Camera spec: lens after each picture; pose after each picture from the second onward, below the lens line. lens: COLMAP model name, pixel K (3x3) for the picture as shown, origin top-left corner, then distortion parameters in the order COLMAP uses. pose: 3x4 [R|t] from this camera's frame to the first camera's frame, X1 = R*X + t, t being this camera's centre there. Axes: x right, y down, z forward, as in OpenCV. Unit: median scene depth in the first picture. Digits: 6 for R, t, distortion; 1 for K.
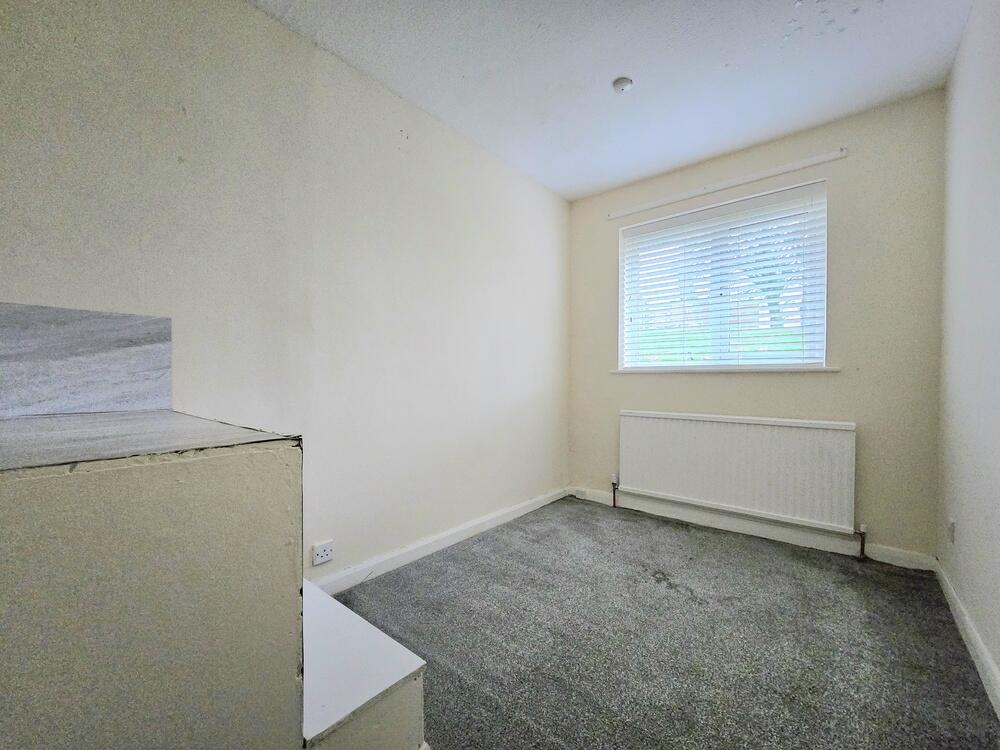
lens RADIAL K [[411.3, 0, 500.9], [0, 411.3, 382.8], [0, 0, 1]] dist [-0.002070, -0.000403]
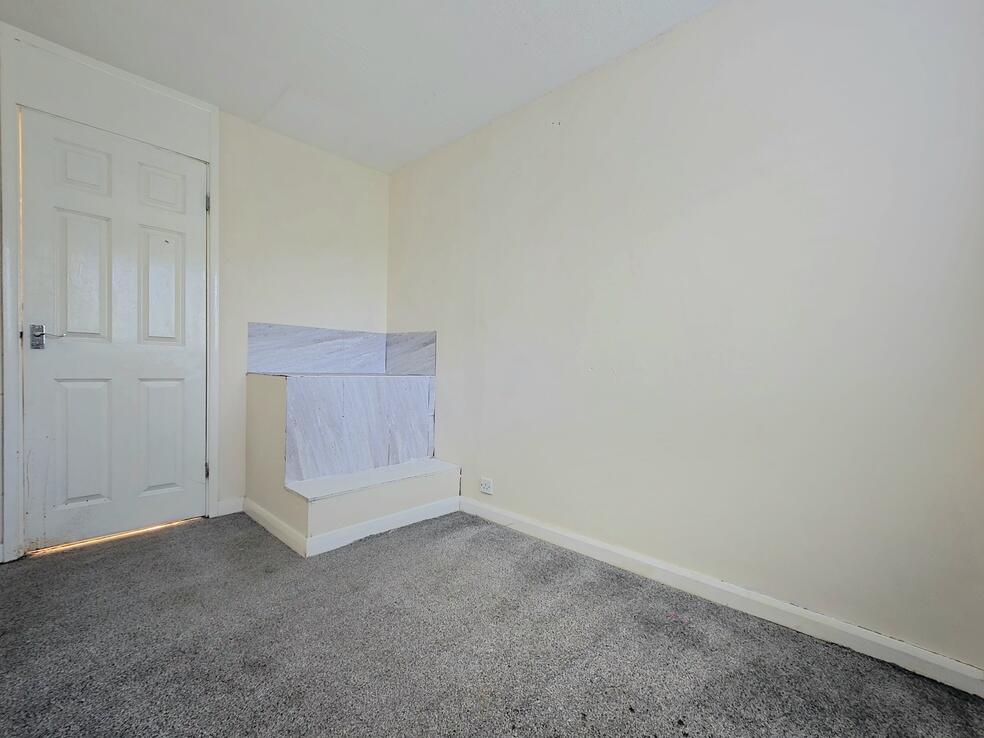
lens RADIAL K [[404.7, 0, 492.9], [0, 404.7, 376.7], [0, 0, 1]] dist [-0.002070, -0.000403]
pose [[-0.015977, 0.005782, -0.999856, 0.931688], [-0.052159, 0.998617, 0.006609, 0.033692], [0.998511, 0.052257, -0.015653, 1.026827]]
